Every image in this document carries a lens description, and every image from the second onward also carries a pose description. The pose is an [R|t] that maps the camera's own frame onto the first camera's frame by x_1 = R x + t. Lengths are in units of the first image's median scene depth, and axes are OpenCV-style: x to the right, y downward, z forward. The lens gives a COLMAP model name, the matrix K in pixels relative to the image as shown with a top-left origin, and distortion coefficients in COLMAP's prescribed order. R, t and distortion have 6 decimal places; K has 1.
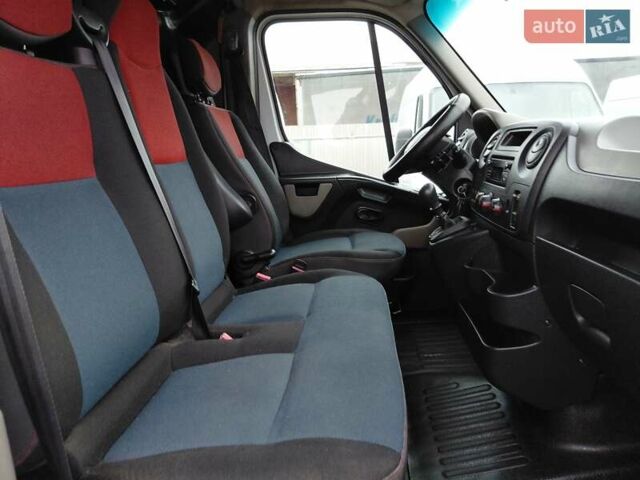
lens RADIAL K [[477.6, 0, 306.5], [0, 477.6, 232.8], [0, 0, 1]] dist [0.143026, -0.264292]
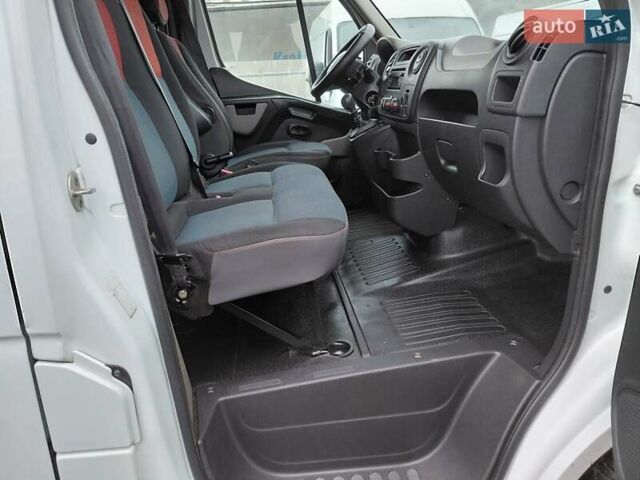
lens RADIAL K [[477.6, 0, 306.5], [0, 477.6, 232.8], [0, 0, 1]] dist [0.143026, -0.264292]
pose [[0.982397, -0.071486, 0.172585, -0.099093], [0.050914, 0.991369, 0.120812, 0.094854], [-0.179732, -0.109898, 0.977558, -0.278225]]
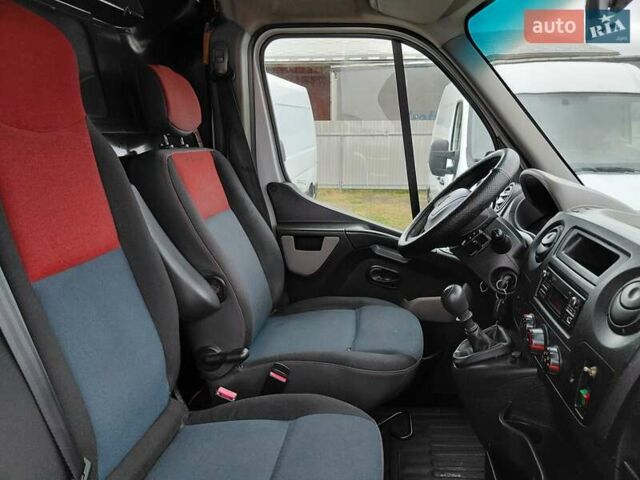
lens RADIAL K [[483.3, 0, 307.8], [0, 483.3, 247.0], [0, 0, 1]] dist [0.008958, 0.002549]
pose [[0.997103, 0.047581, -0.059347, 0.061593], [-0.044738, 0.997828, 0.048348, -0.154875], [0.061518, -0.045553, 0.997066, 0.226810]]
